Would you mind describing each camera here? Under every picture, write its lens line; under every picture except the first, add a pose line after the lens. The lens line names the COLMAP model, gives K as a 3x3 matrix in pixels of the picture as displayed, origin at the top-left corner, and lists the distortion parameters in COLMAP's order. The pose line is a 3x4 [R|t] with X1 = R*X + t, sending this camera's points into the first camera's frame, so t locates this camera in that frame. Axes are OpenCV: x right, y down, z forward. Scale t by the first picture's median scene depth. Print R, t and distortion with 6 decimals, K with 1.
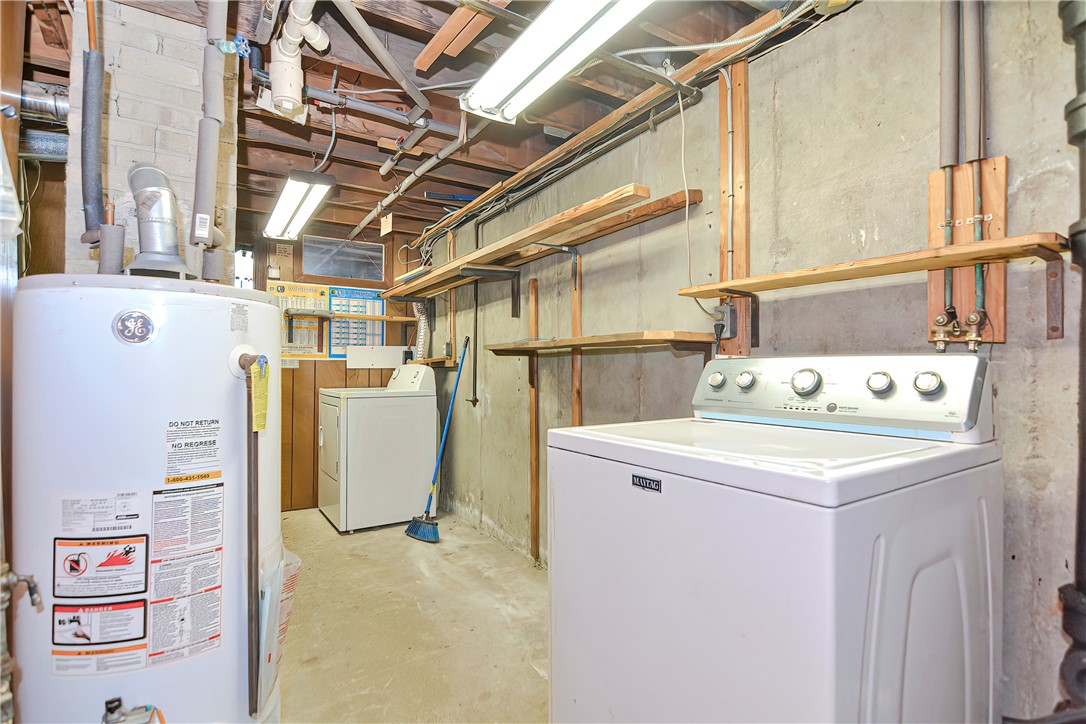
lens RADIAL K [[522.3, 0, 539.7], [0, 522.3, 363.7], [0, 0, 1]] dist [0.000644, -0.000086]
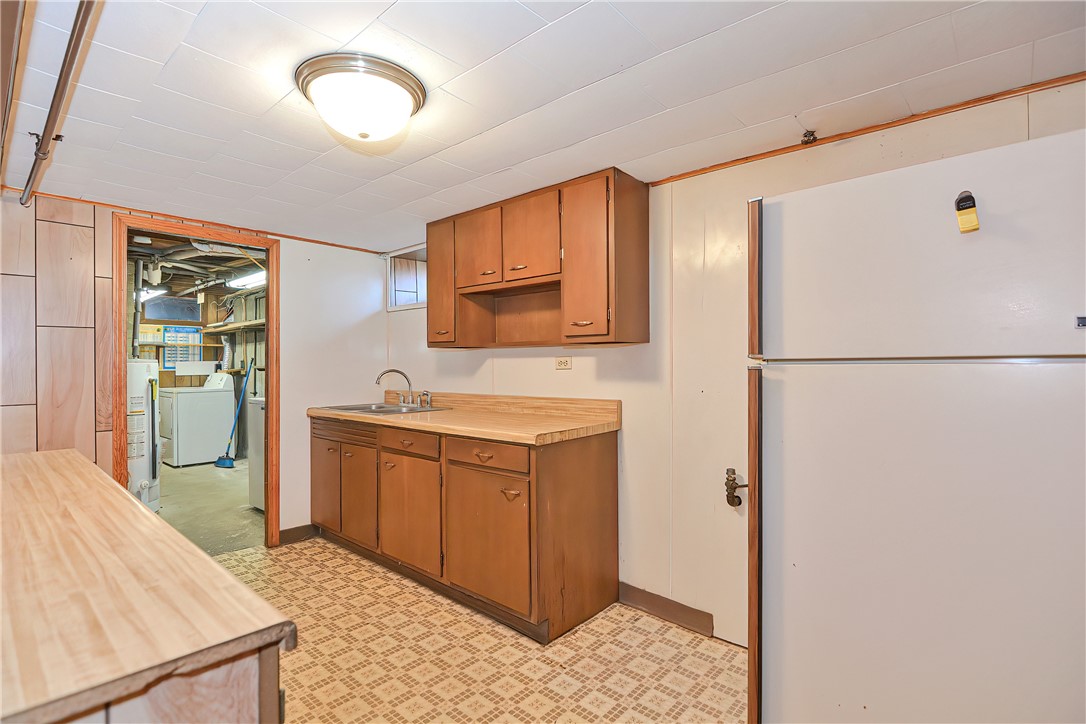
lens RADIAL K [[522.3, 0, 538.7], [0, 522.3, 361.5], [0, 0, 1]] dist [0.000644, -0.000086]
pose [[0.964052, -0.004590, 0.265673, 0.399314], [0.002986, 0.999975, 0.006438, -0.056933], [-0.265696, -0.005414, 0.964042, -1.200081]]
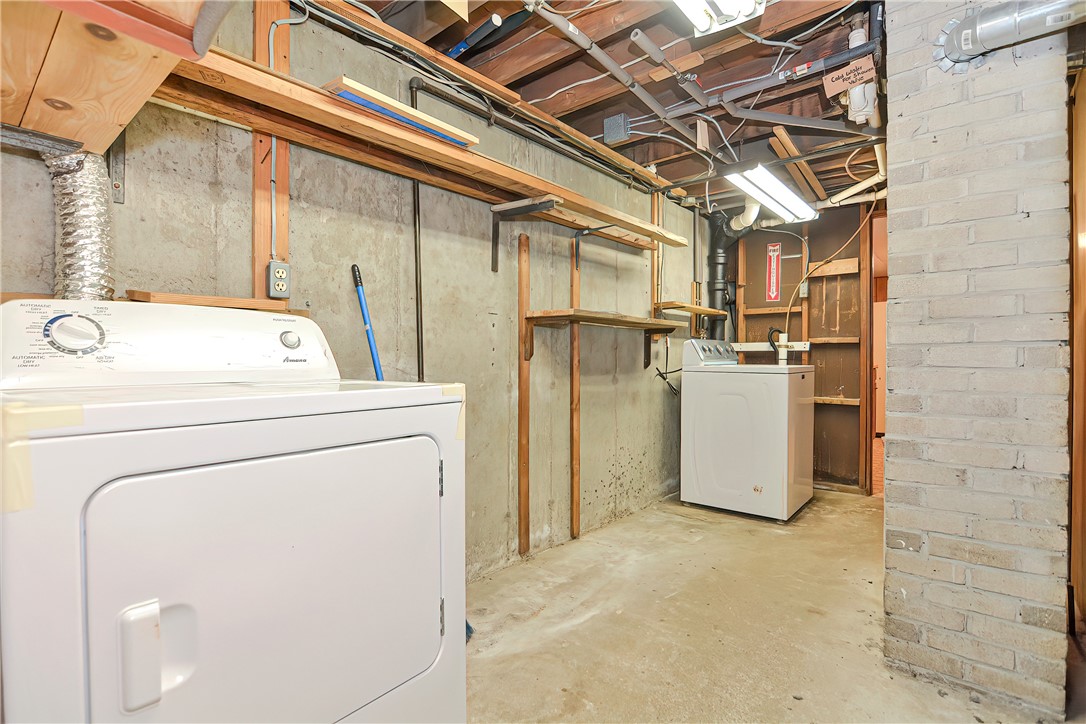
lens RADIAL K [[522.3, 0, 535.5], [0, 522.3, 361.3], [0, 0, 1]] dist [0.000644, -0.000086]
pose [[-0.294057, -0.009212, 0.955743, -0.802228], [-0.009002, 0.999936, 0.006869, 0.039490], [-0.955745, -0.006584, -0.294121, 1.166053]]
